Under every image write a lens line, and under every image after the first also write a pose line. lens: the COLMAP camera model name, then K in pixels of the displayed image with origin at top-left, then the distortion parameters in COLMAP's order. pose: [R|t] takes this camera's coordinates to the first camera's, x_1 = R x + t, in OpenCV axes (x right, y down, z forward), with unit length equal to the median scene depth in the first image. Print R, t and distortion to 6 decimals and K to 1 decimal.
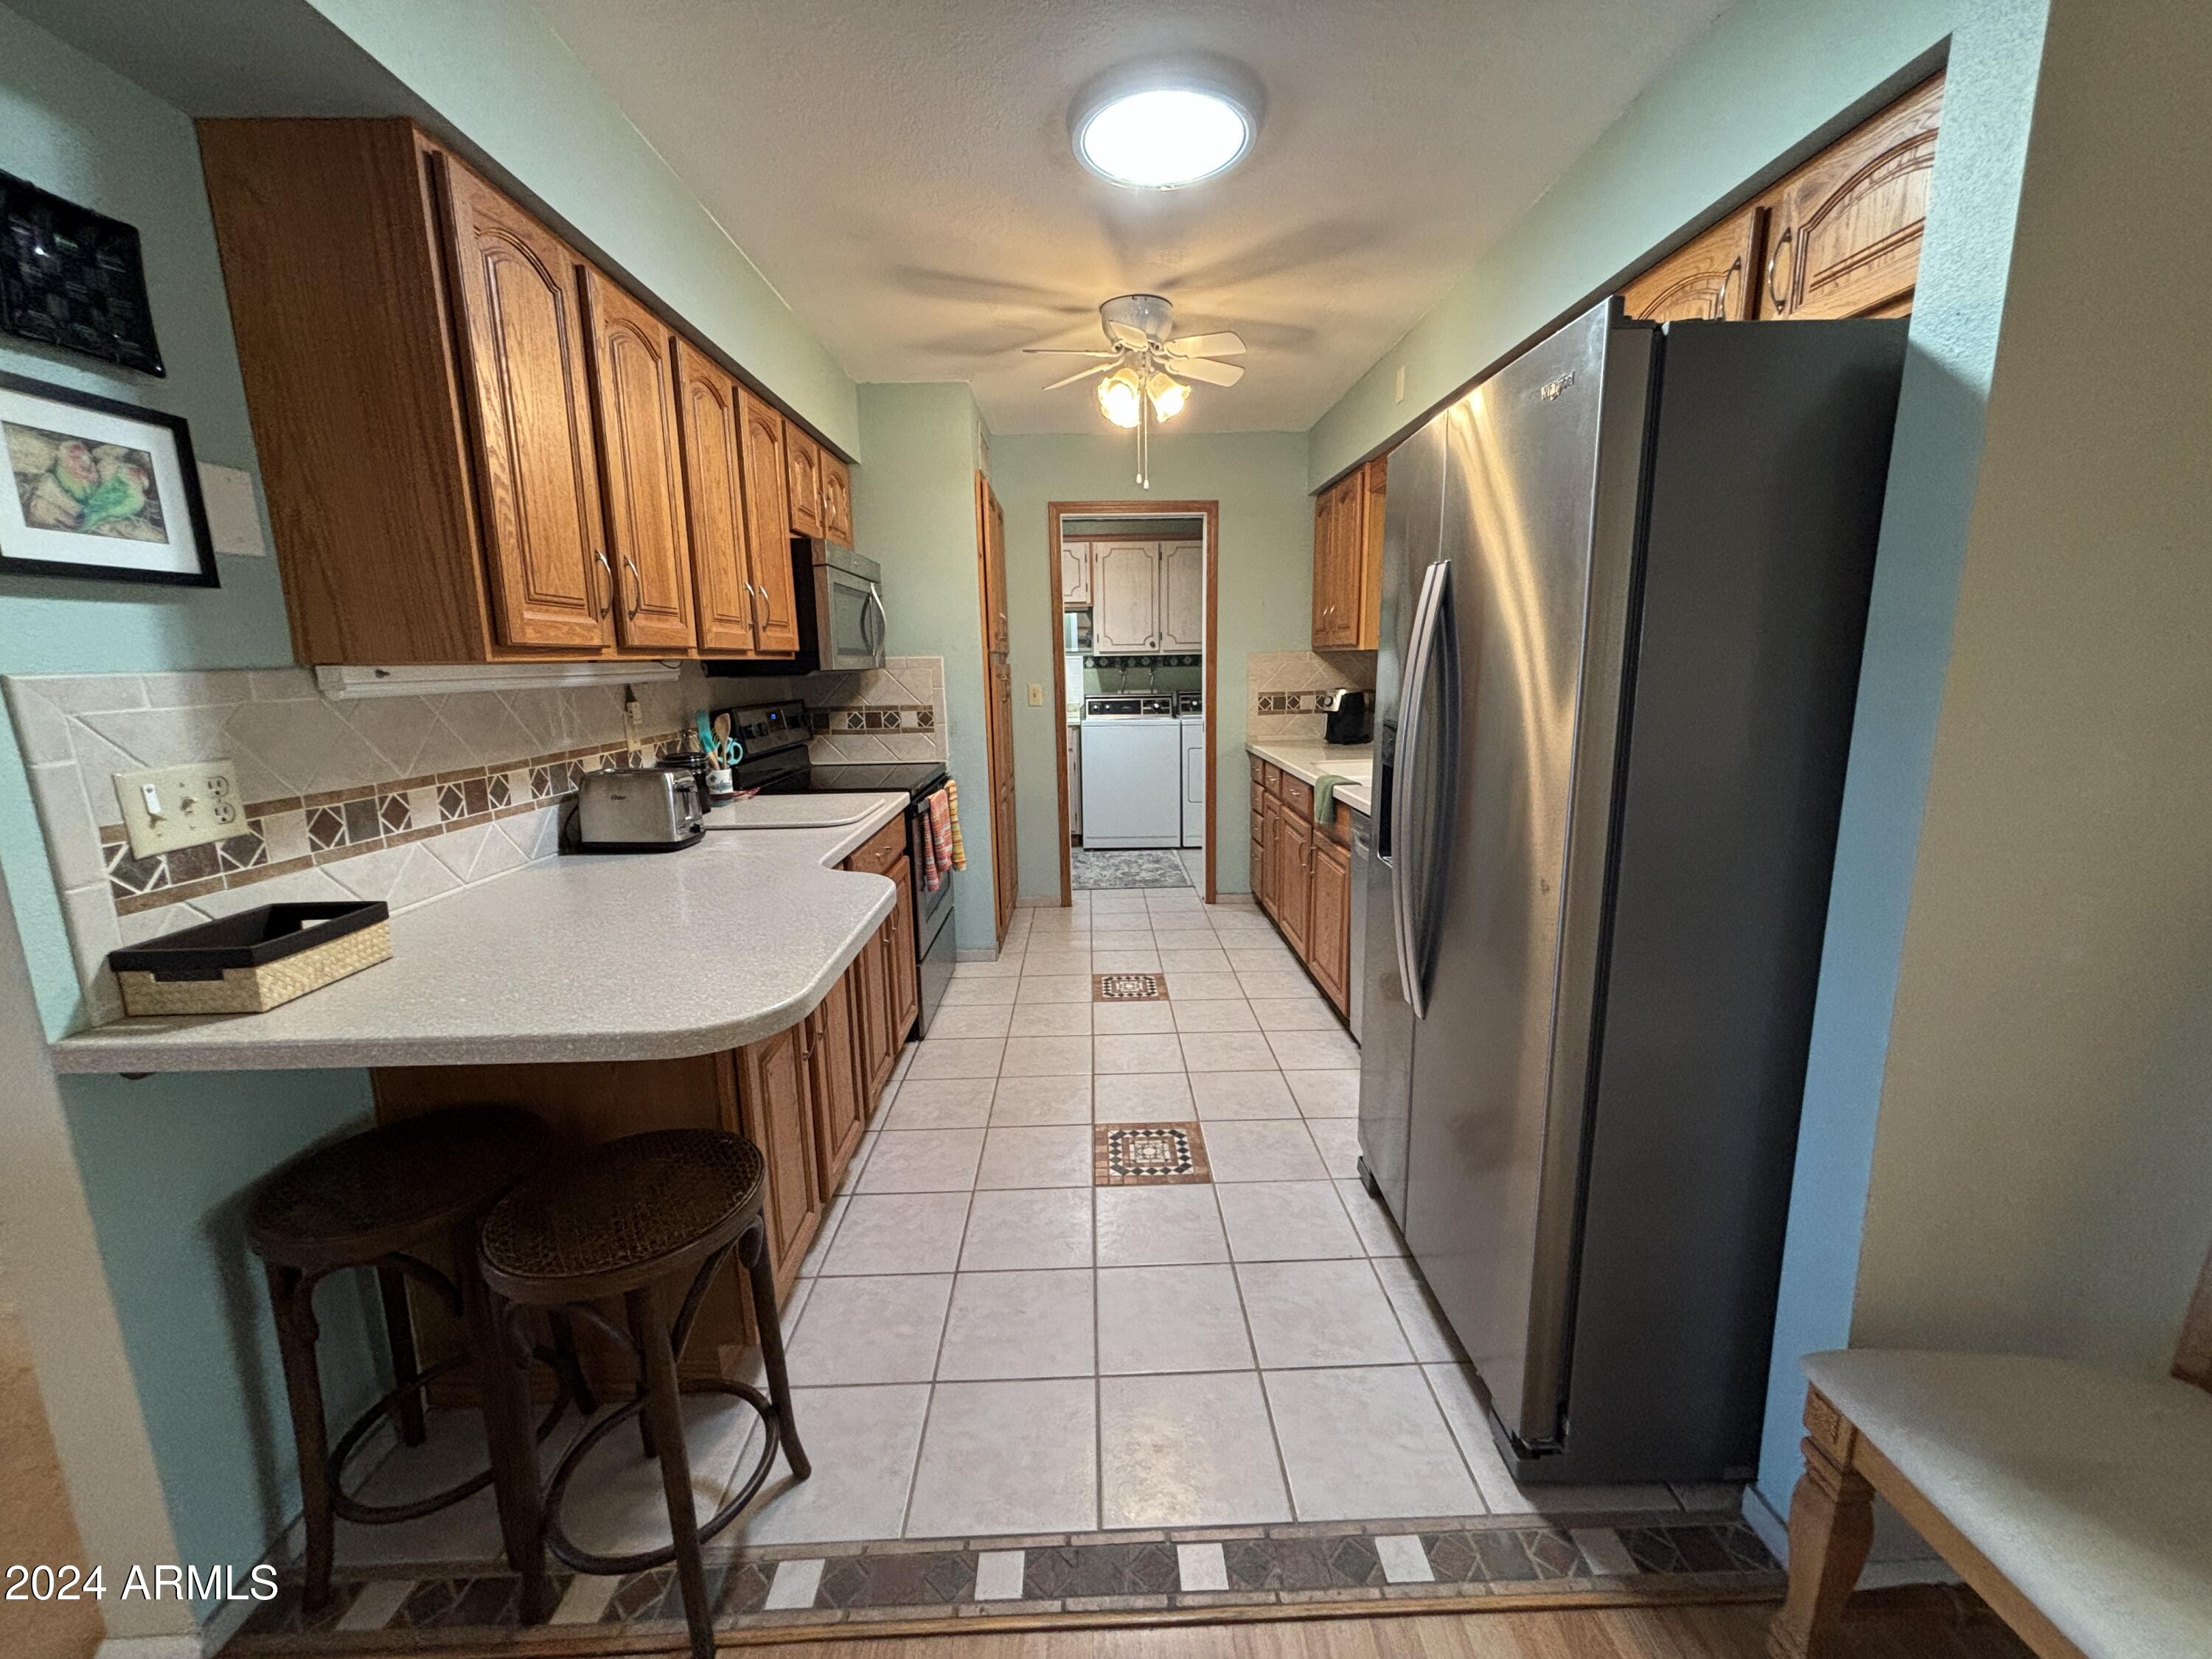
lens RADIAL K [[883.0, 0, 1113.3], [0, 883.0, 823.8], [0, 0, 1]] dist [0.000370, -0.000112]
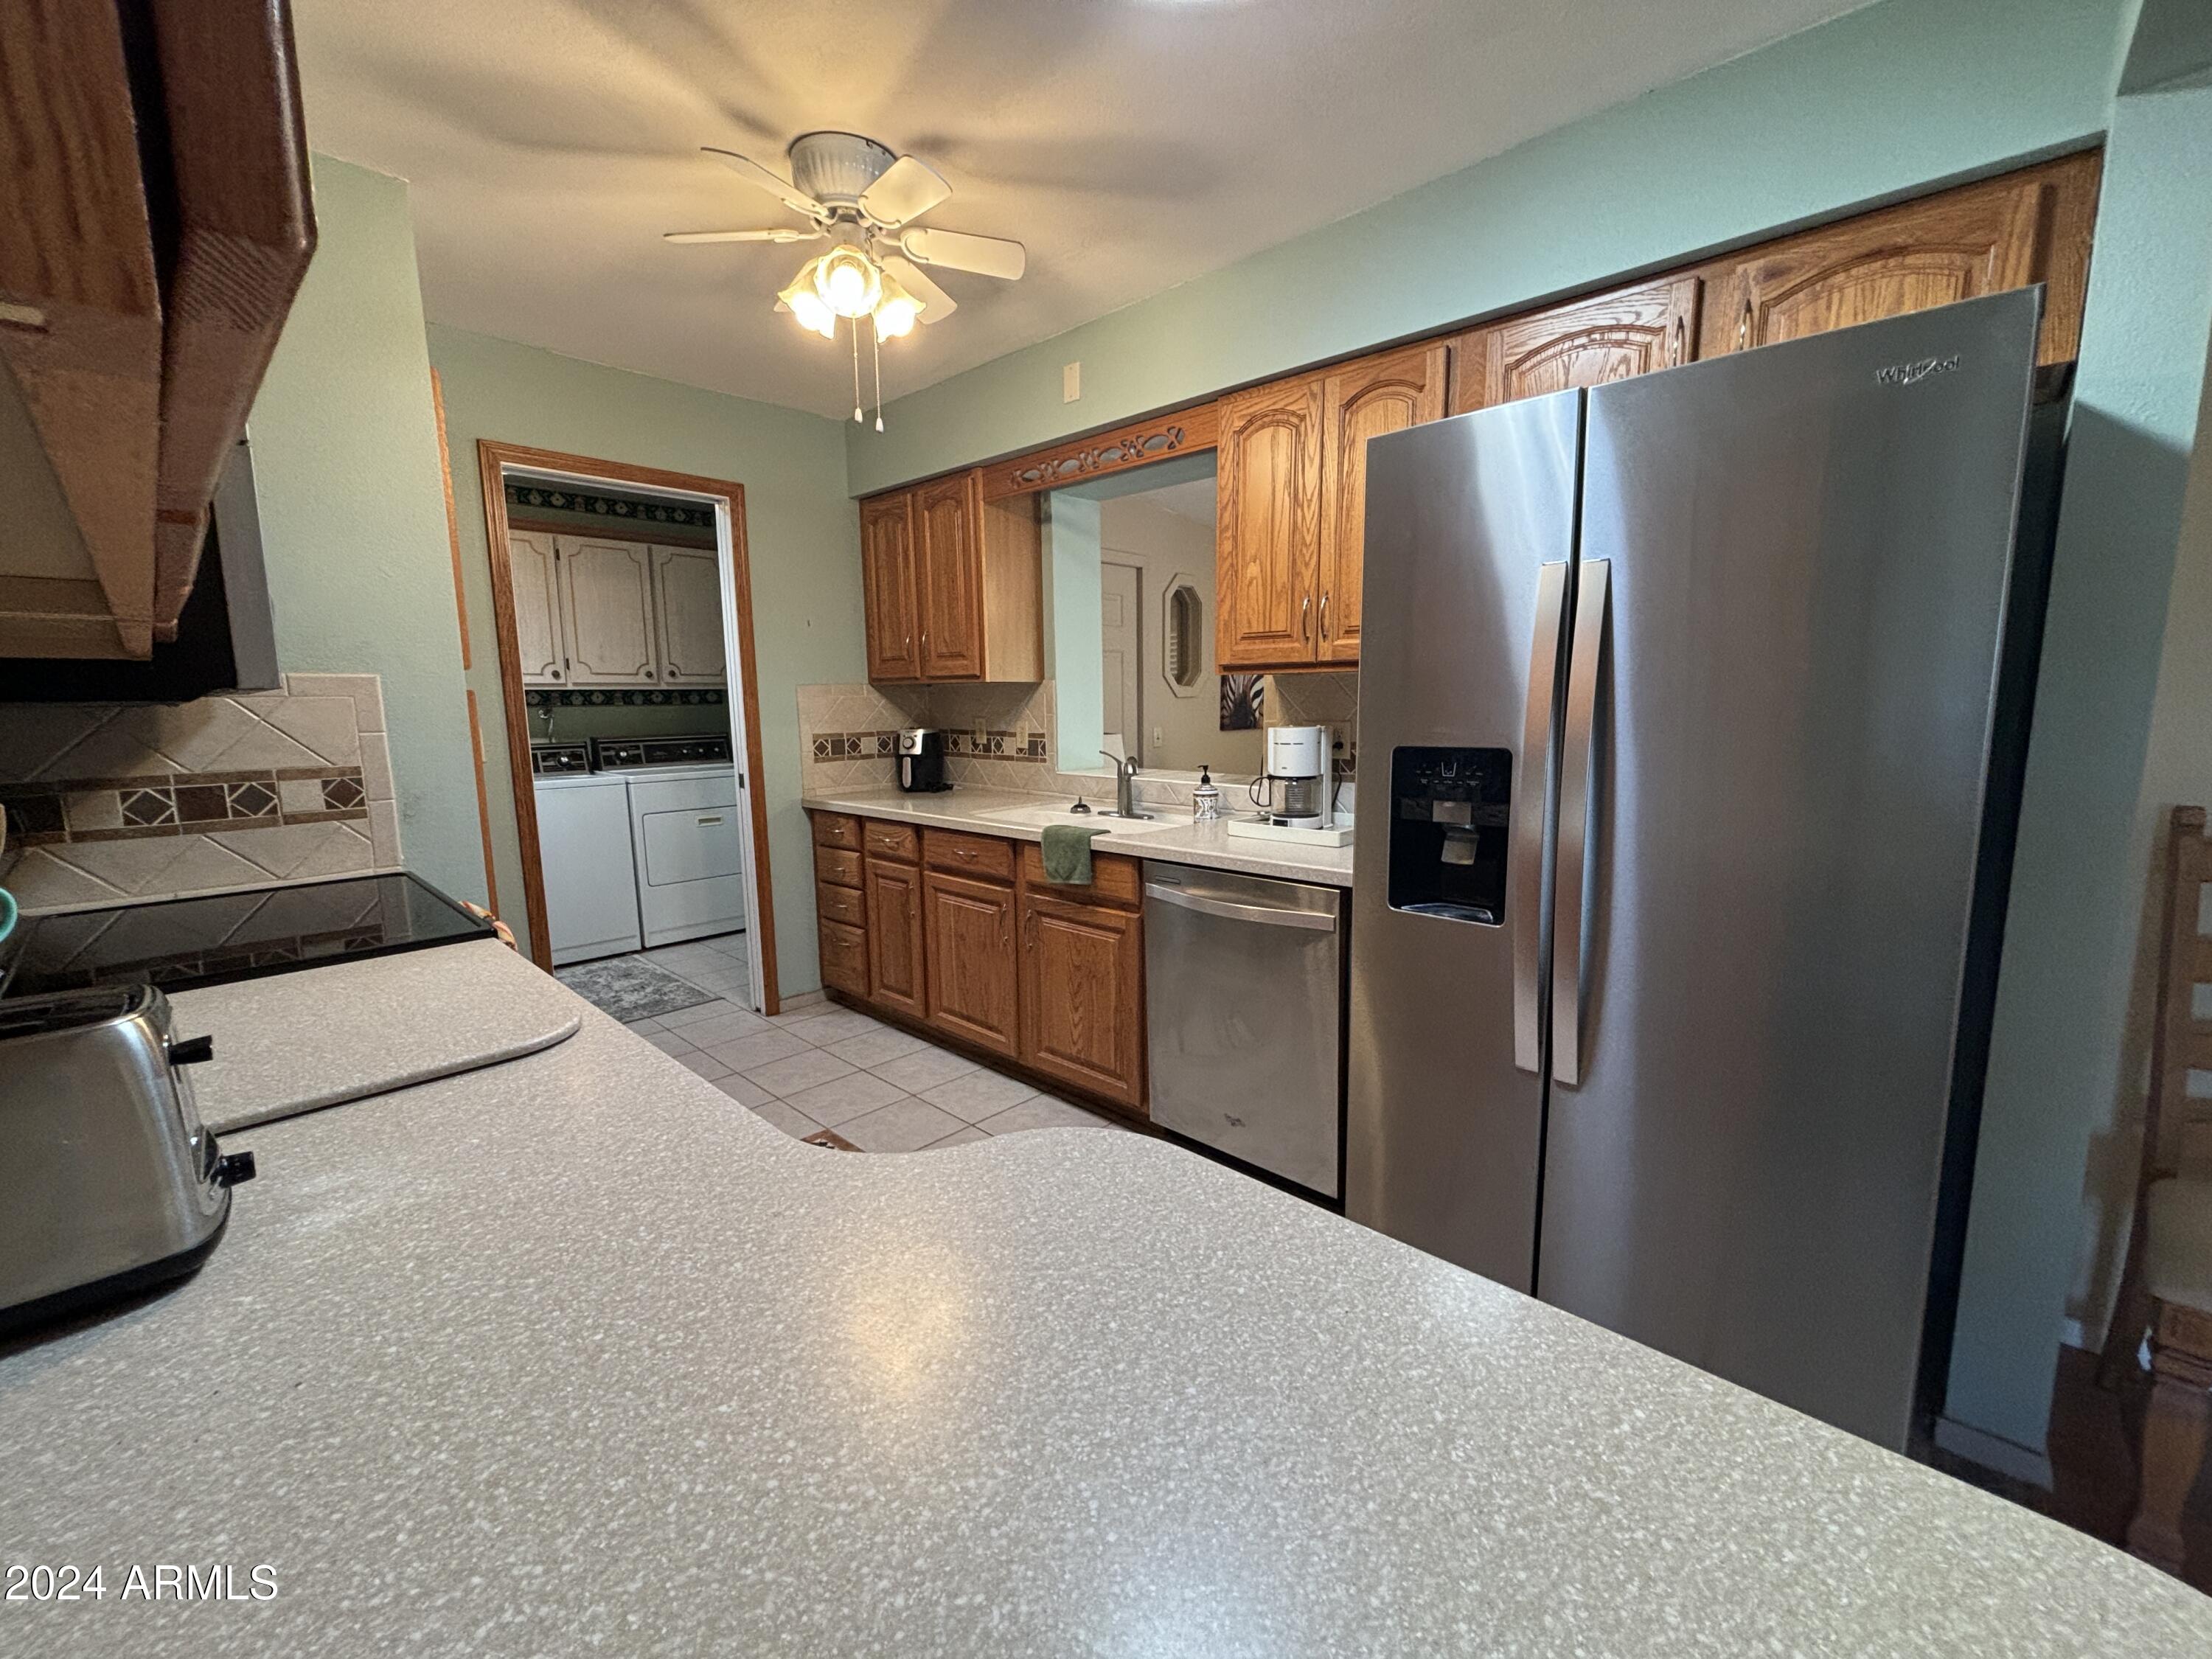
lens RADIAL K [[883.0, 0, 1112.1], [0, 883.0, 819.9], [0, 0, 1]] dist [0.000370, -0.000112]
pose [[0.706289, -0.088237, 0.702403, -0.526806], [0.128730, 0.991668, -0.004868, -0.087641], [-0.696121, 0.093859, 0.711763, 0.647718]]
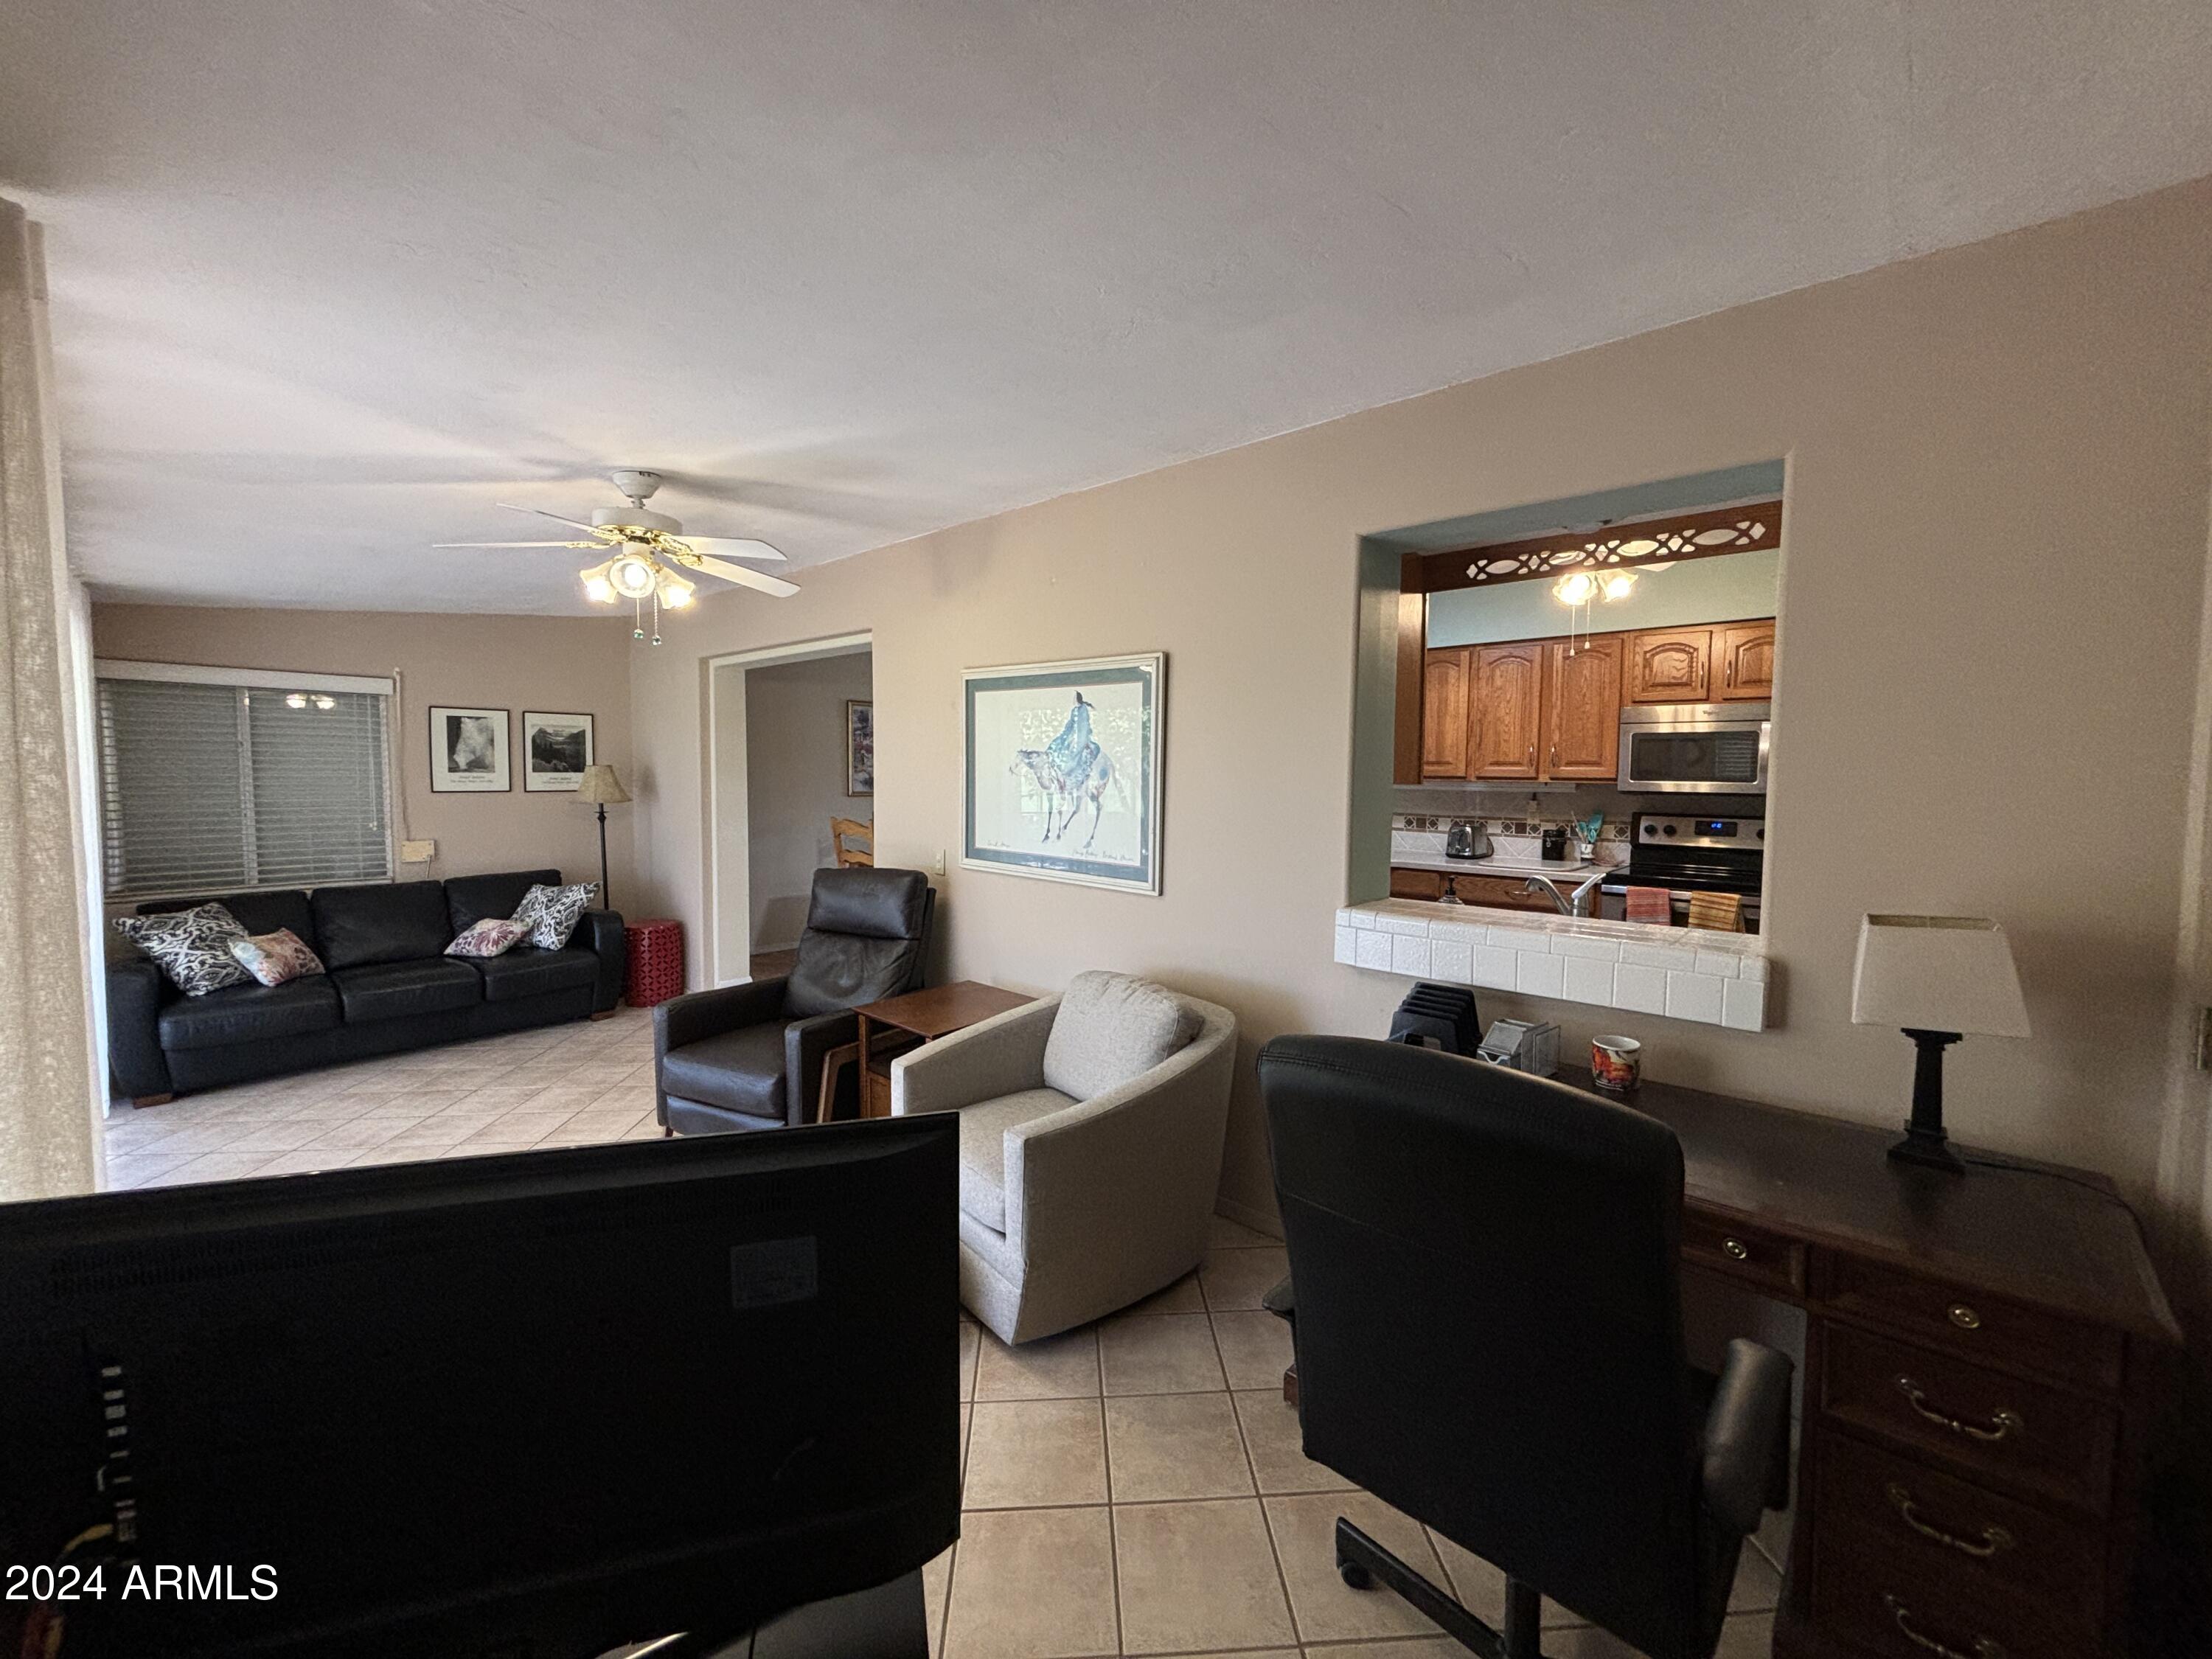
lens RADIAL K [[883.0, 0, 1108.7], [0, 883.0, 829.6], [0, 0, 1]] dist [0.000370, -0.000112]
pose [[-0.694132, 0.058639, -0.717456, 2.157009], [-0.129103, 0.970375, 0.204217, -0.477955], [0.708176, 0.234379, -0.665998, 2.200225]]
